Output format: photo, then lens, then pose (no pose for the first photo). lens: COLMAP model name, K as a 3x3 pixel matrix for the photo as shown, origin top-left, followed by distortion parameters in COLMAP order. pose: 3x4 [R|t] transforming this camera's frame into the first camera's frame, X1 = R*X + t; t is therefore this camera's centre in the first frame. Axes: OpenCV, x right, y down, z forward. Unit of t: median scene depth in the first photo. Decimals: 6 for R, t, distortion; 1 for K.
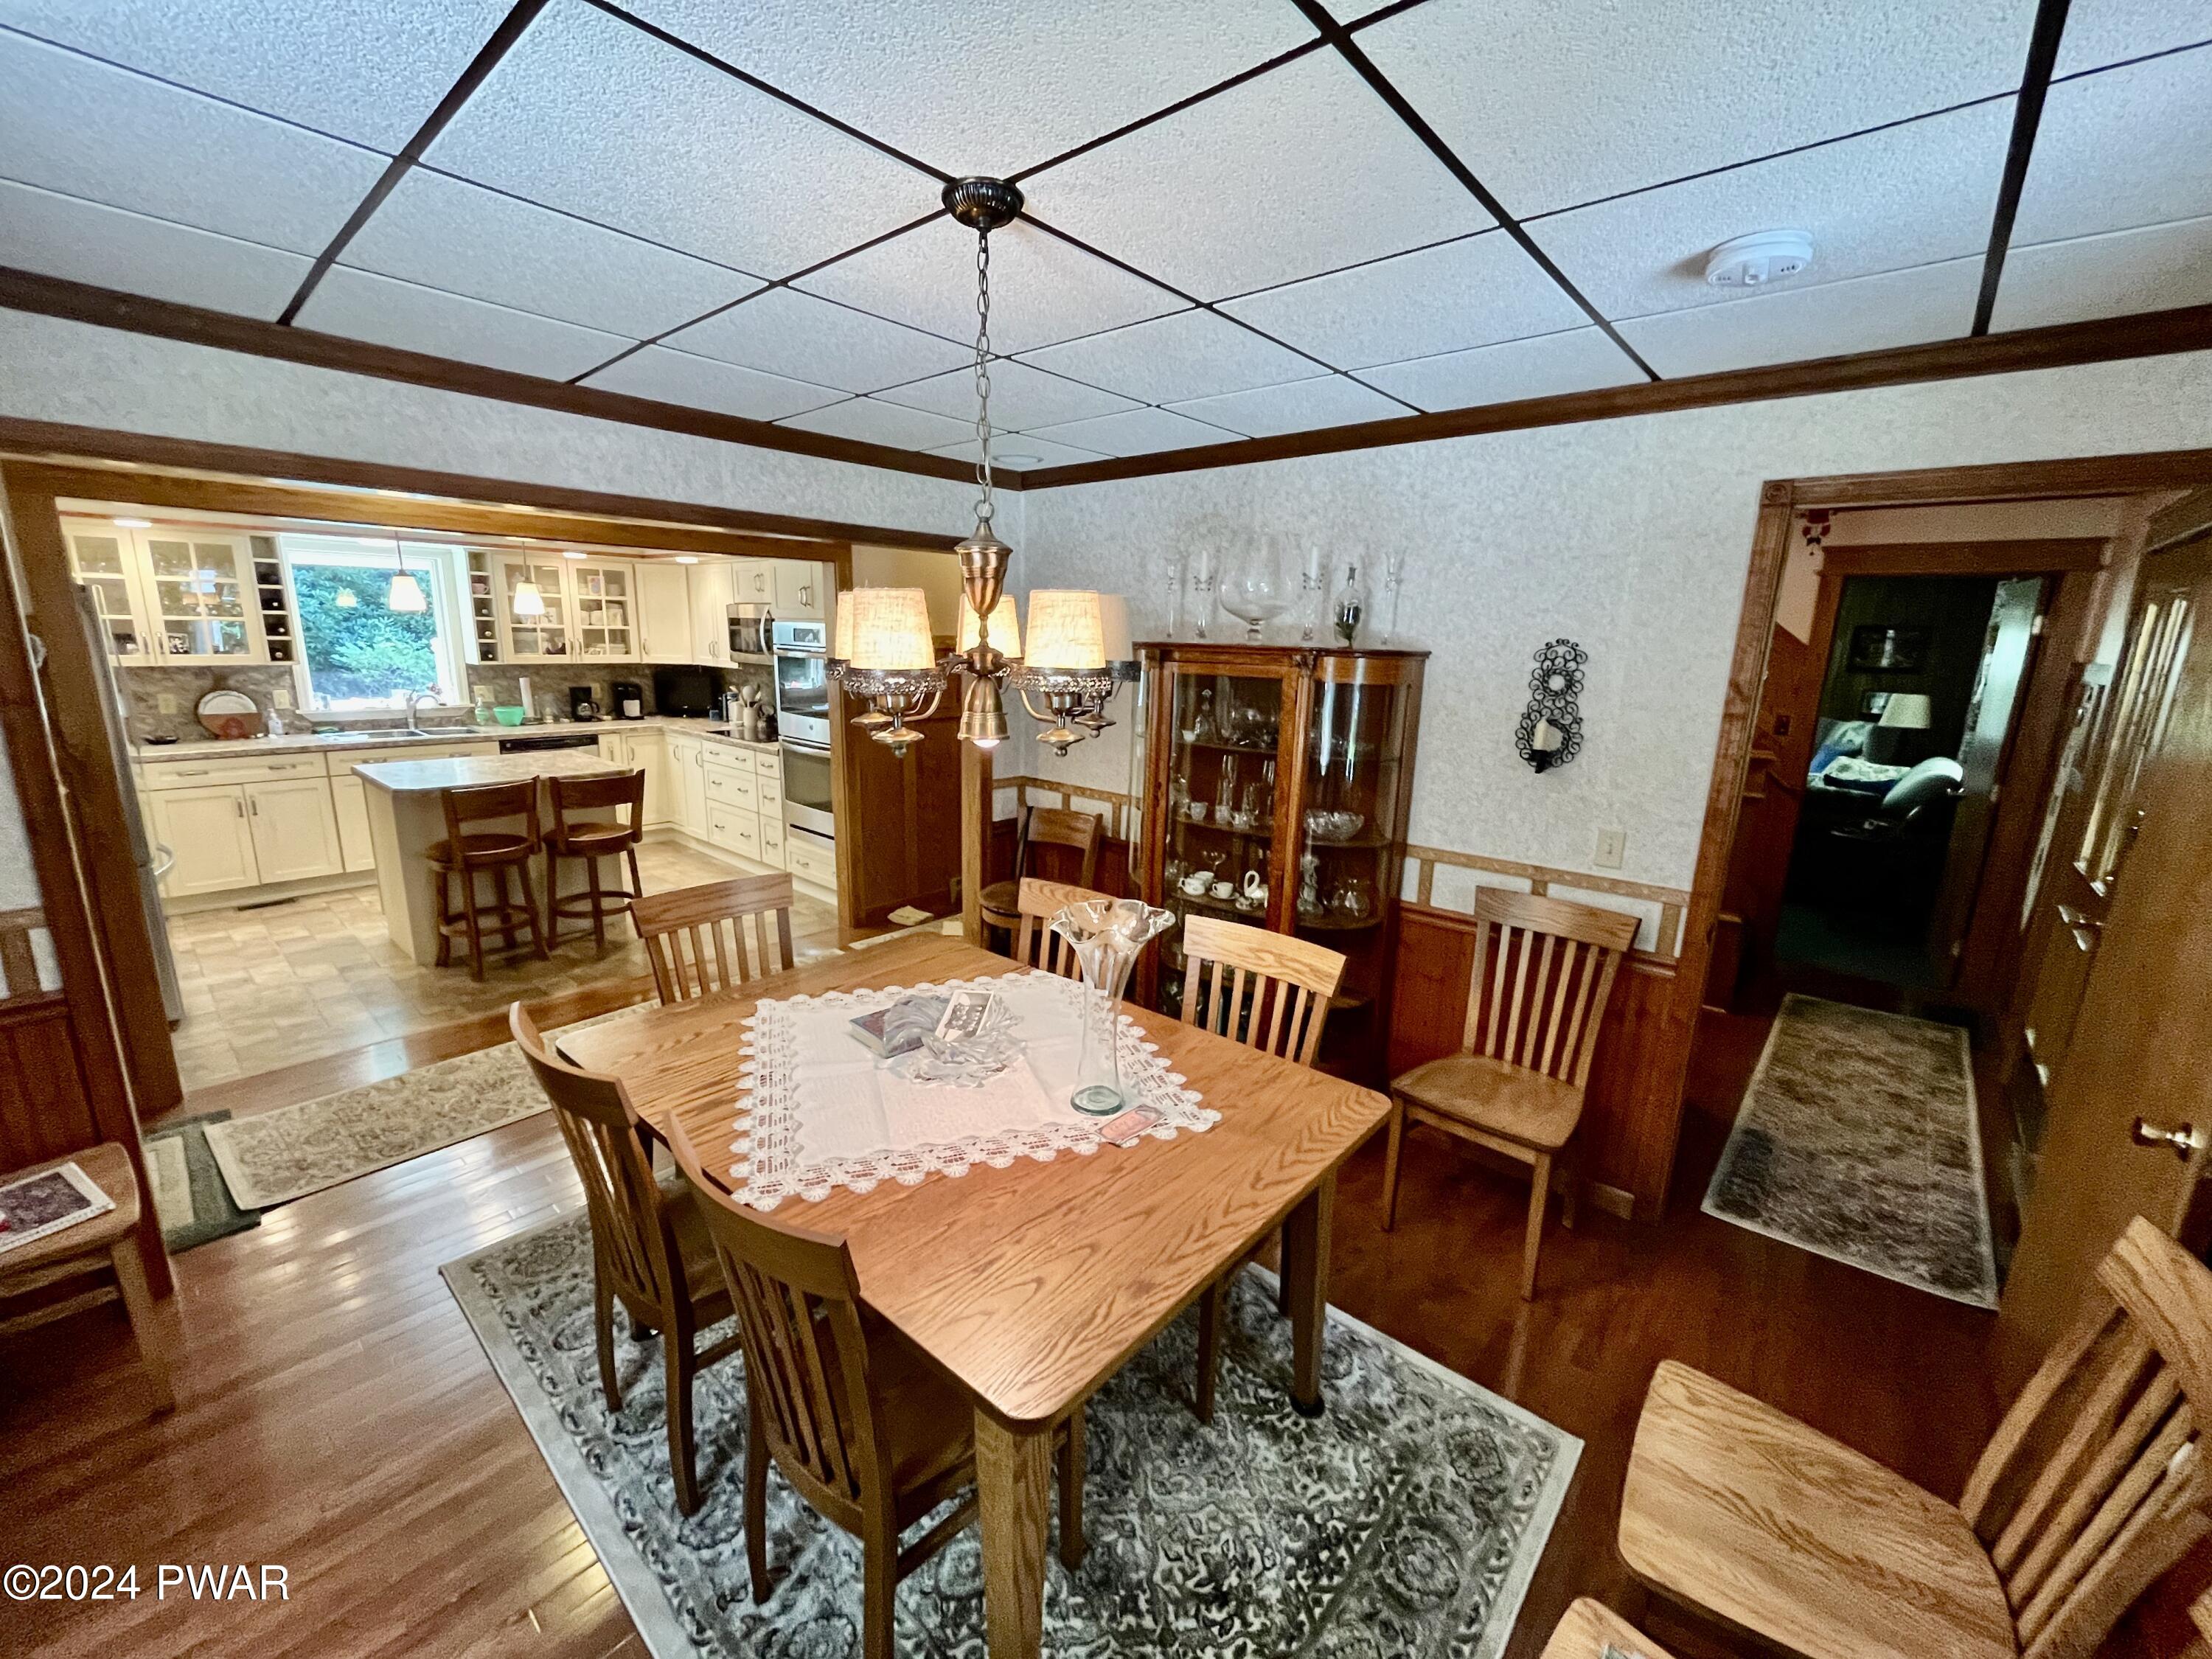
lens RADIAL K [[897.0, 0, 1100.8], [0, 897.0, 830.8], [0, 0, 1]] dist [-0.001781, 0.000111]
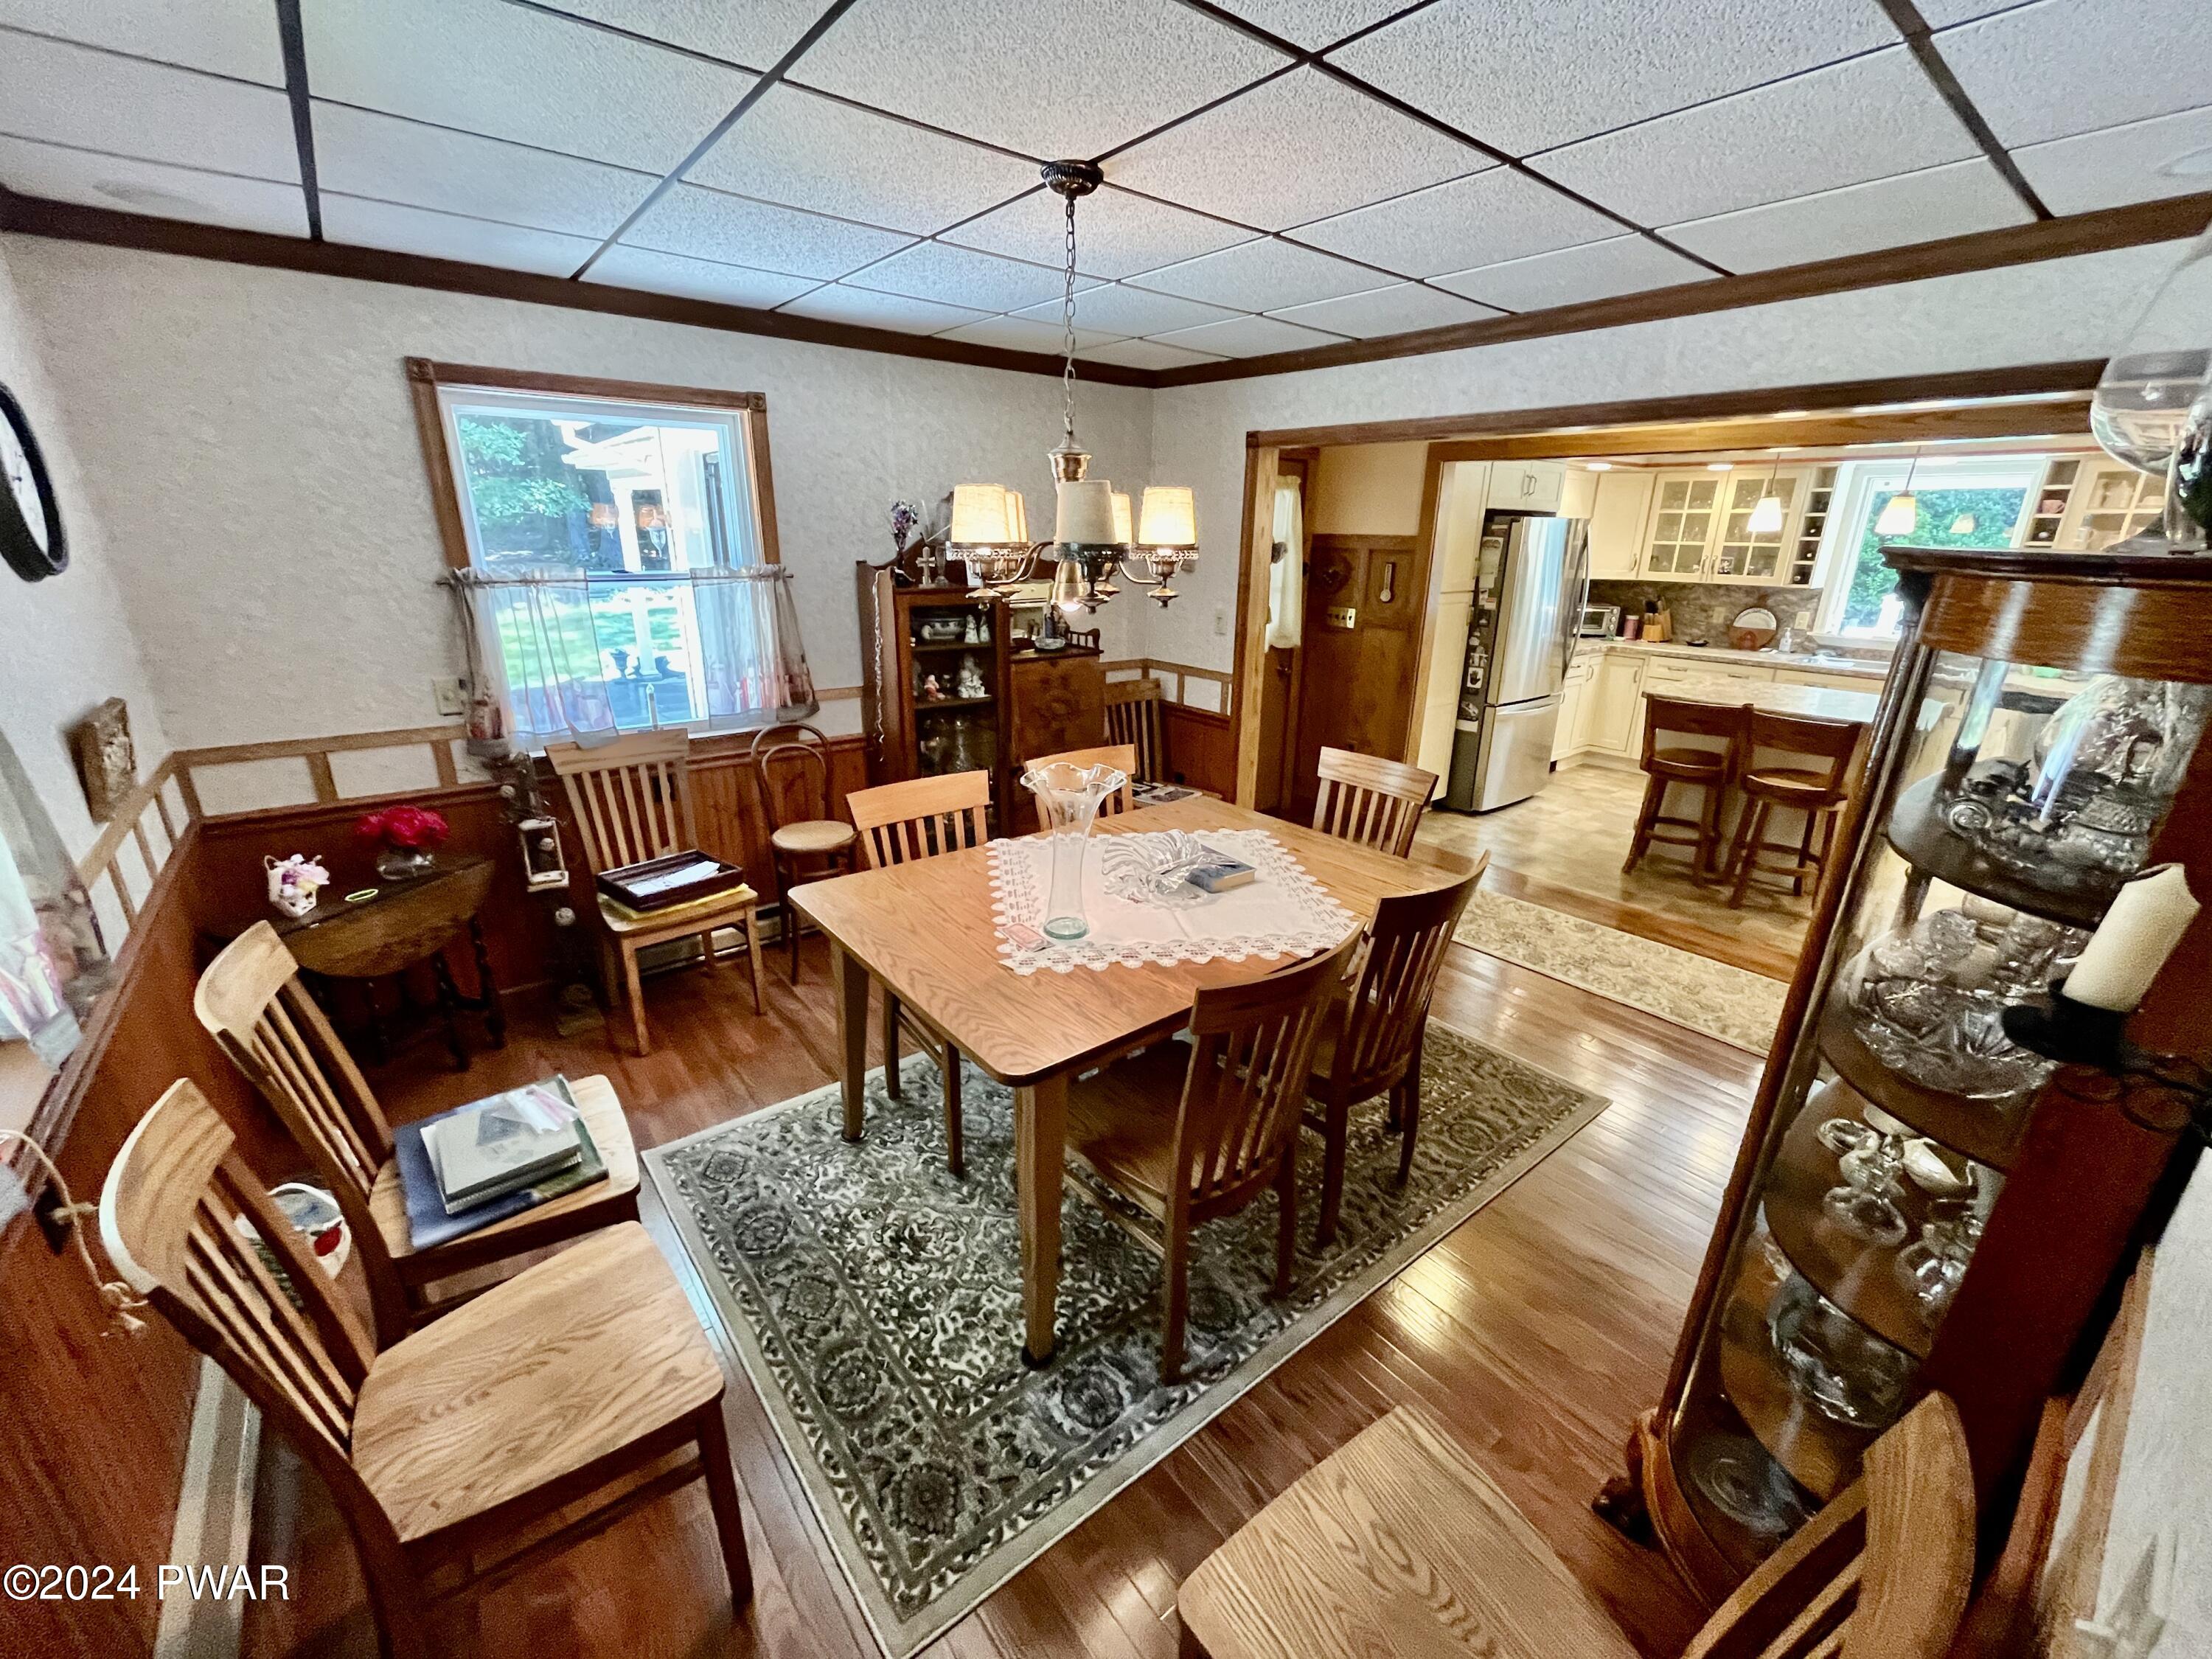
lens RADIAL K [[897.0, 0, 1104.1], [0, 897.0, 830.6], [0, 0, 1]] dist [-0.001781, 0.000111]
pose [[-0.176252, 0.287428, -0.941446, 1.033839], [-0.232610, 0.917169, 0.323564, -0.204424], [0.956466, 0.276019, -0.094795, 1.095330]]
